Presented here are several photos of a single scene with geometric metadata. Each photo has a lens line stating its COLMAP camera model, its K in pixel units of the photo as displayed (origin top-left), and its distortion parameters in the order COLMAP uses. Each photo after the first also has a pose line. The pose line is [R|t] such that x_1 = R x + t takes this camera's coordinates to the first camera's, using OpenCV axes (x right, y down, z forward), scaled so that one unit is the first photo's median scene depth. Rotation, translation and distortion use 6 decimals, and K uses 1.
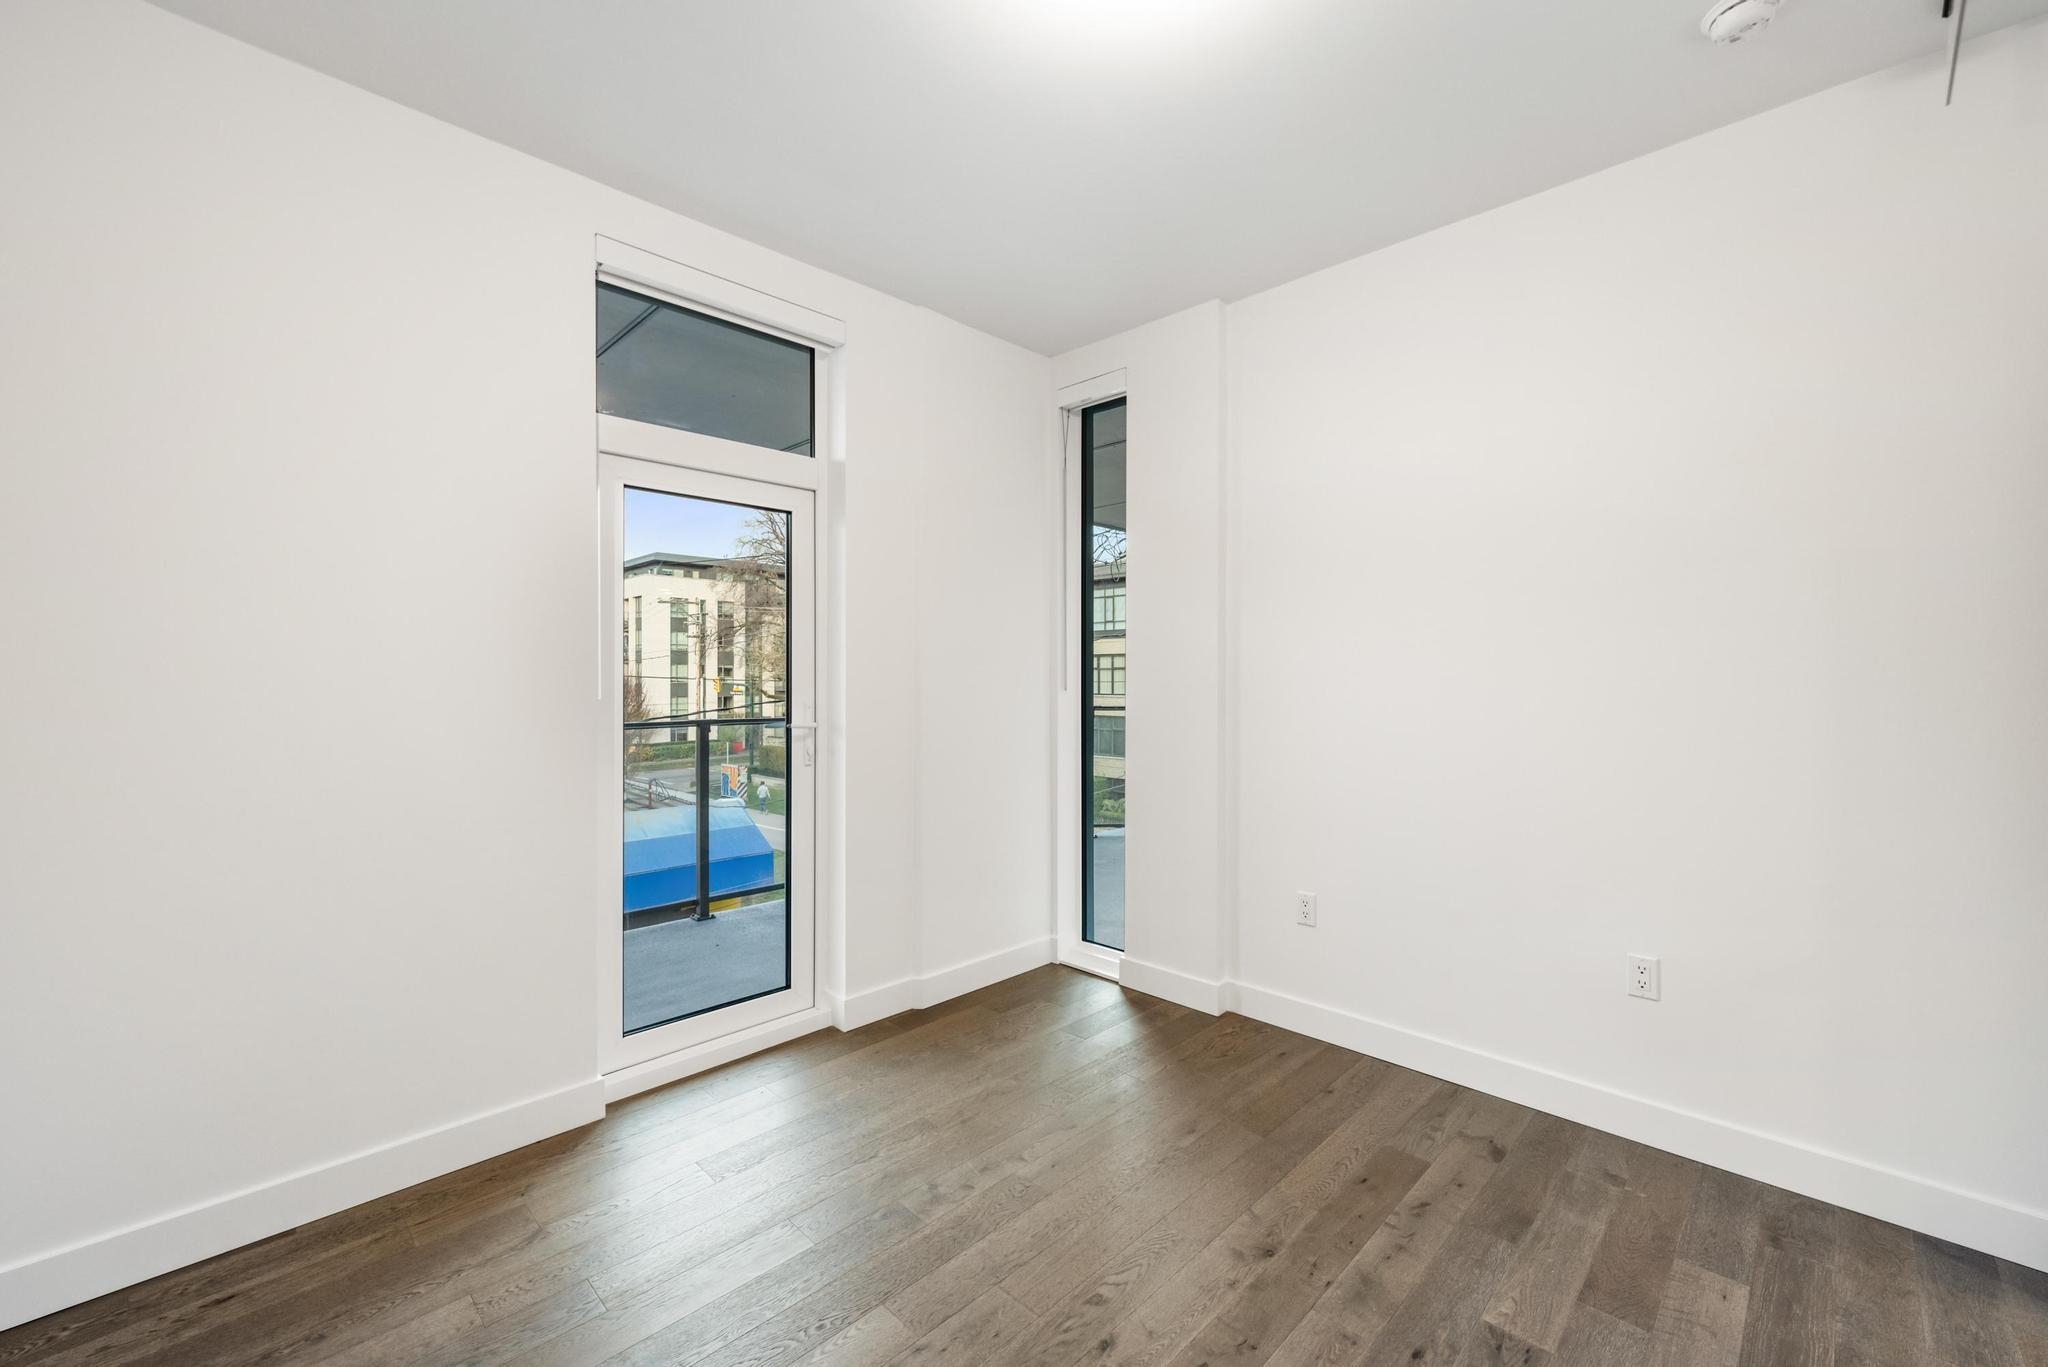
lens RADIAL K [[816.7, 0, 1041.5], [0, 816.7, 685.1], [0, 0, 1]] dist [-0.000859, 0.000449]
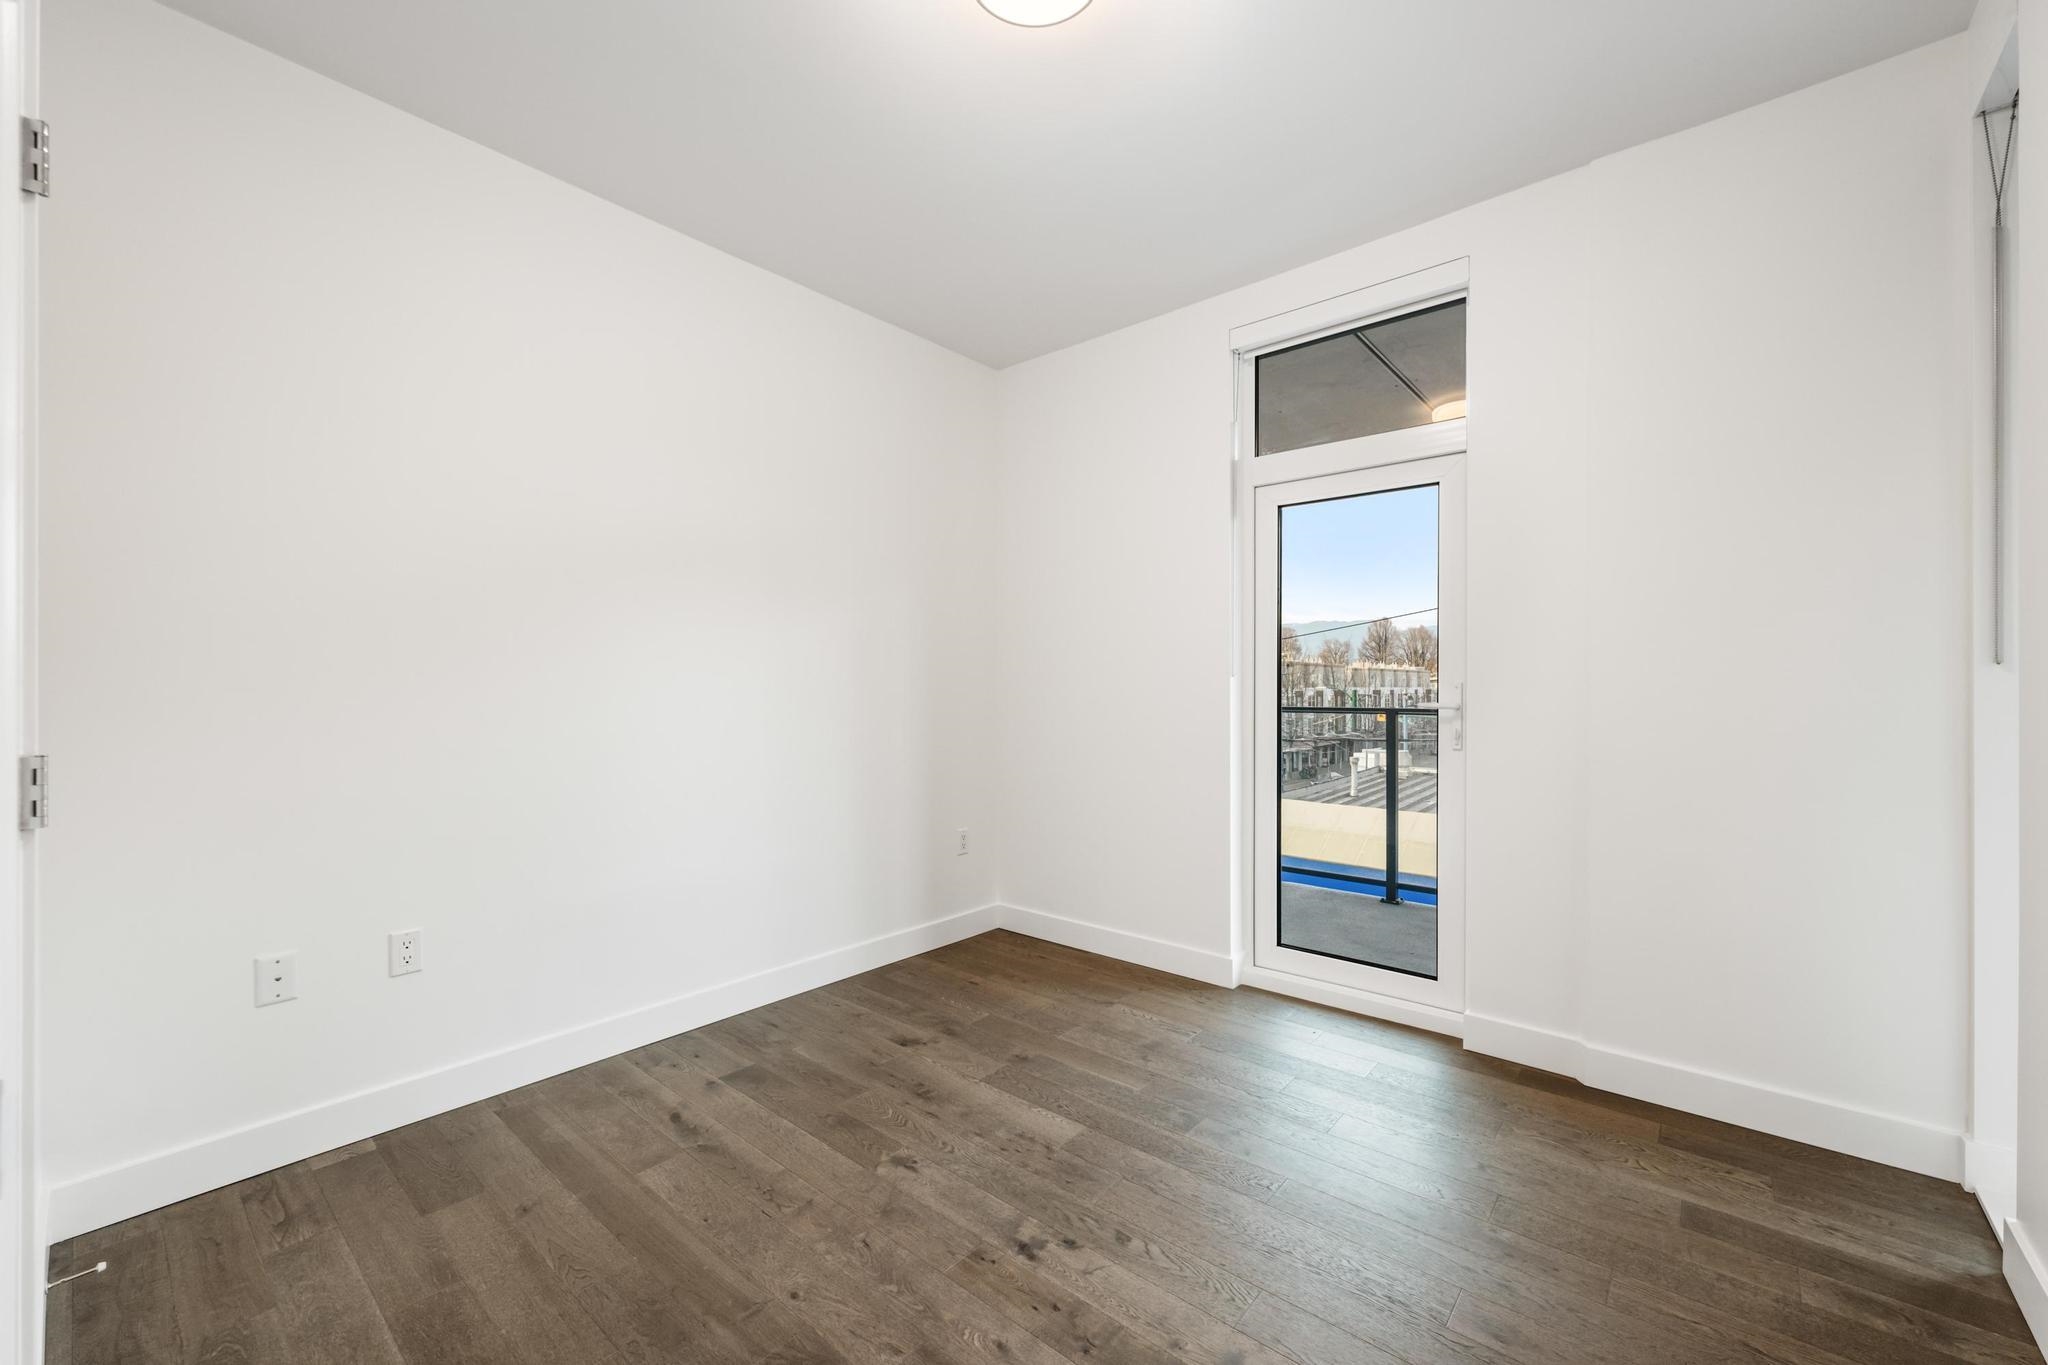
lens RADIAL K [[816.7, 0, 1015.6], [0, 816.7, 682.4], [0, 0, 1]] dist [-0.000859, 0.000449]
pose [[0.061002, -0.003357, -0.998132, 0.783037], [-0.005547, 0.999978, -0.003703, 0.037770], [0.998122, 0.005763, 0.060982, 0.569814]]
